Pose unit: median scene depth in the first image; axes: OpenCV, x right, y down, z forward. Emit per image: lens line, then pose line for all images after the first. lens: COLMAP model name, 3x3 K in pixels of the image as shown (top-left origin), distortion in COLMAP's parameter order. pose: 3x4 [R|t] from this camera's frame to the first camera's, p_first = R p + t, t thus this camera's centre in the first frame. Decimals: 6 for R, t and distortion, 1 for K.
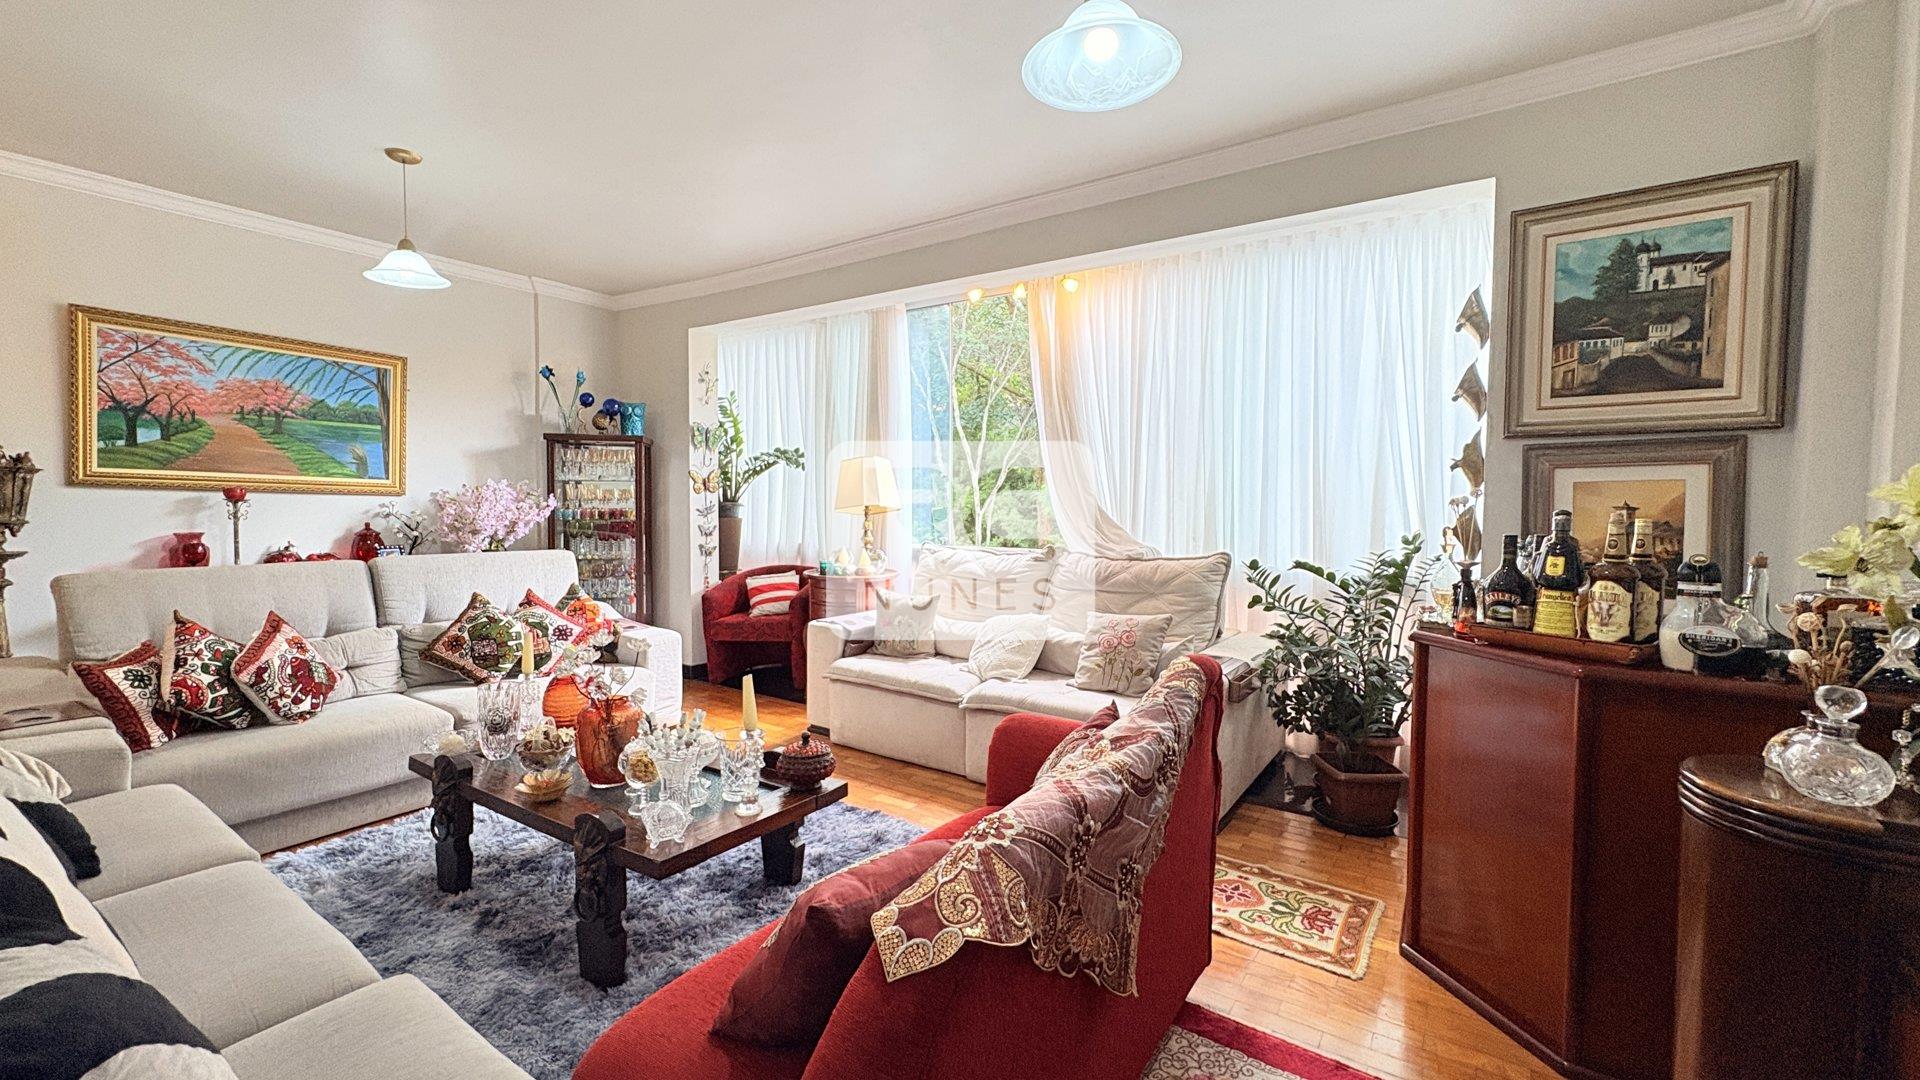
lens RADIAL K [[765.1, 0, 960.6], [0, 765.1, 535.0], [0, 0, 1]] dist [0.001538, 0.000531]
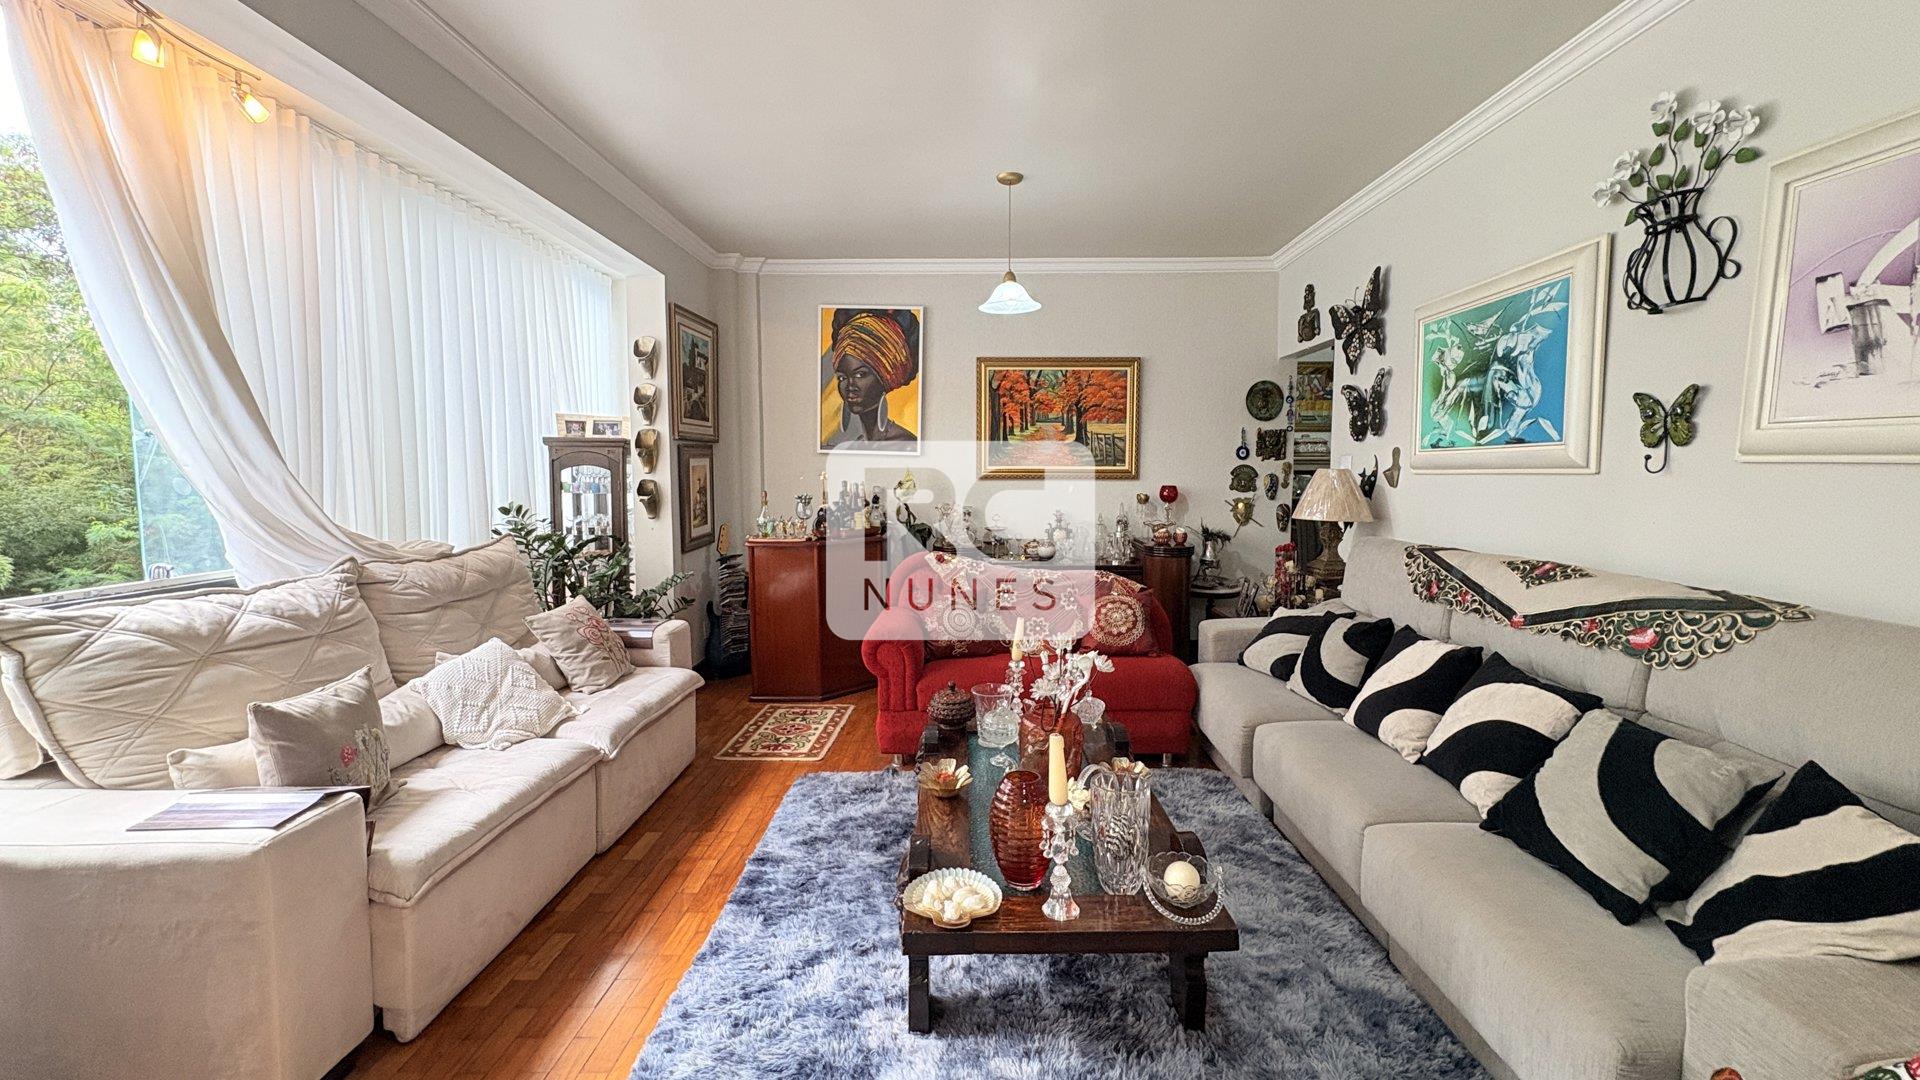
lens RADIAL K [[761.2, 0, 961.2], [0, 761.2, 536.4], [0, 0, 1]] dist [-0.000630, 0.000355]
pose [[-0.552093, -0.077664, 0.830157, -1.026311], [0.034808, 0.992638, 0.116013, -0.087183], [-0.833056, 0.092946, -0.545325, 1.416292]]
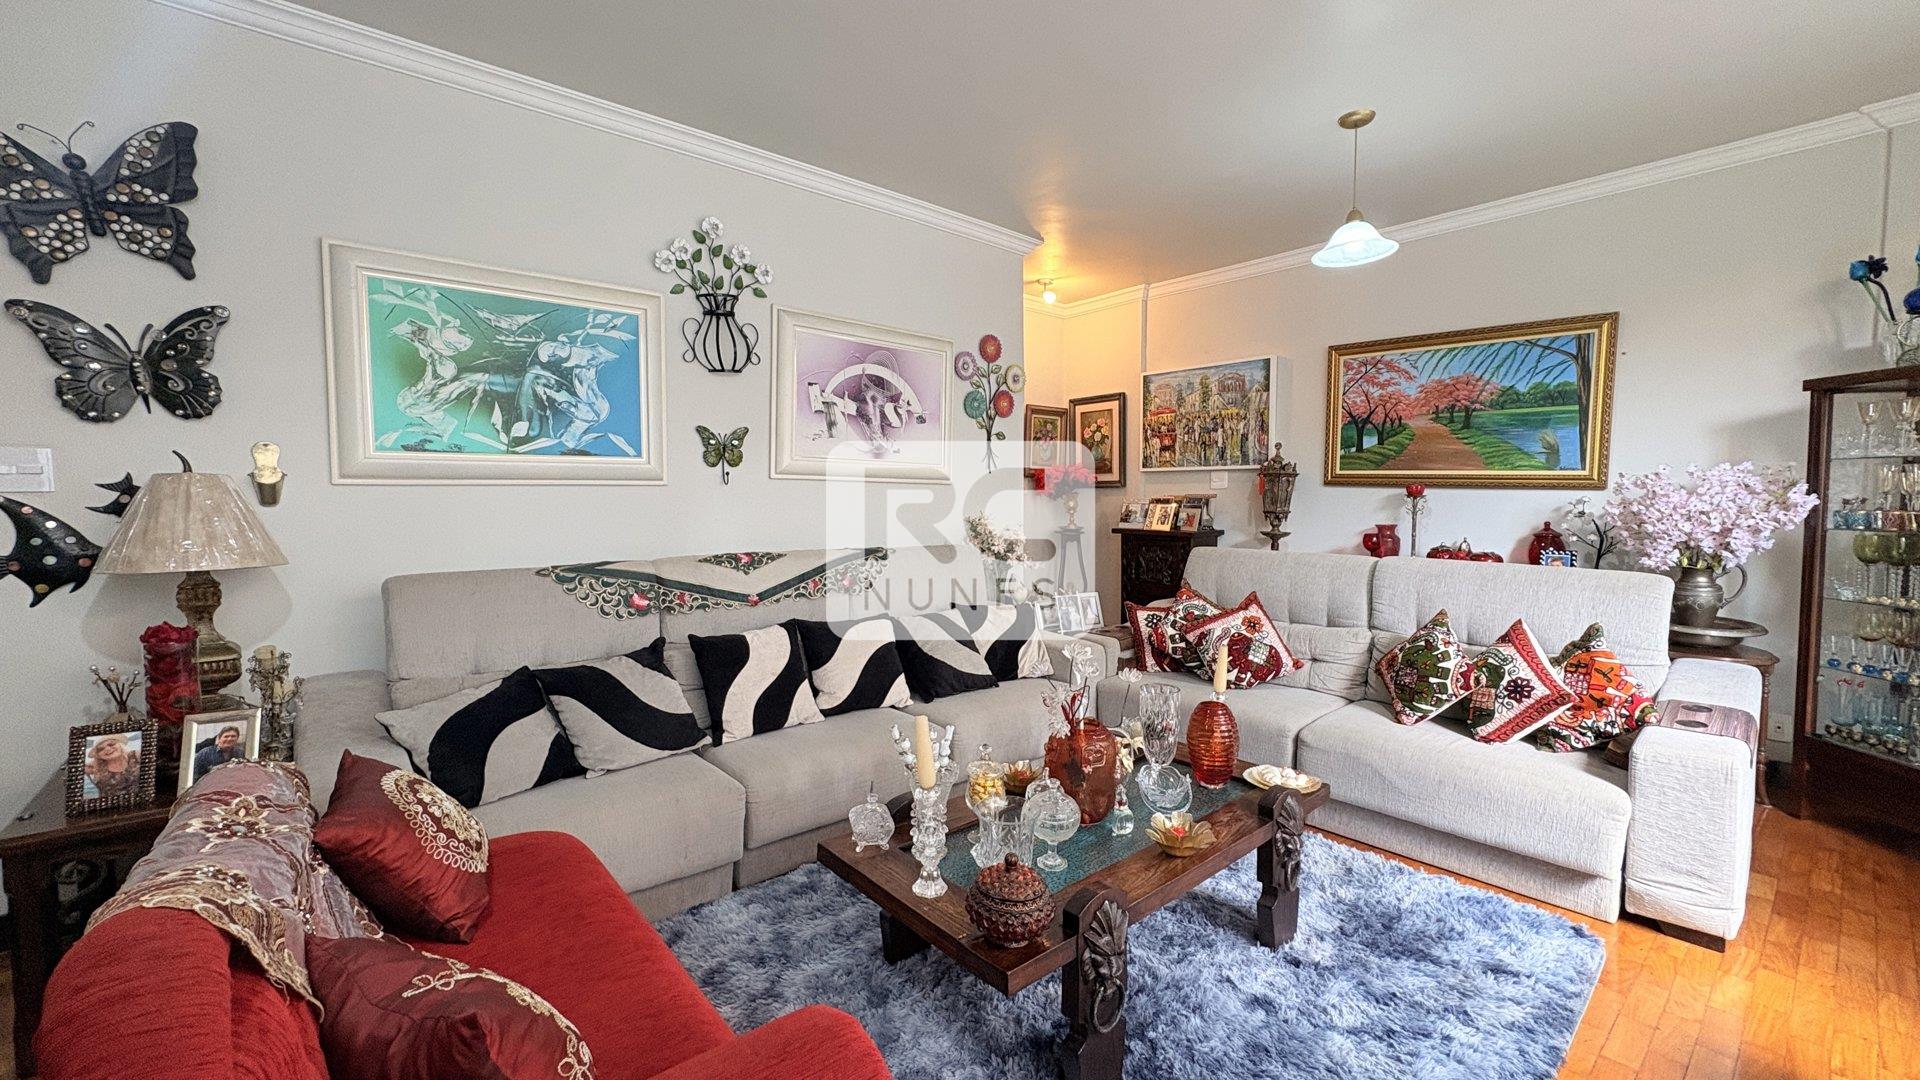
lens RADIAL K [[765.1, 0, 960.6], [0, 765.1, 535.0], [0, 0, 1]] dist [0.001538, 0.000531]
pose [[-0.264338, 0.046161, -0.963325, 0.365661], [-0.042960, 0.997299, 0.059577, -0.039841], [0.963473, 0.057132, -0.261641, 0.980826]]
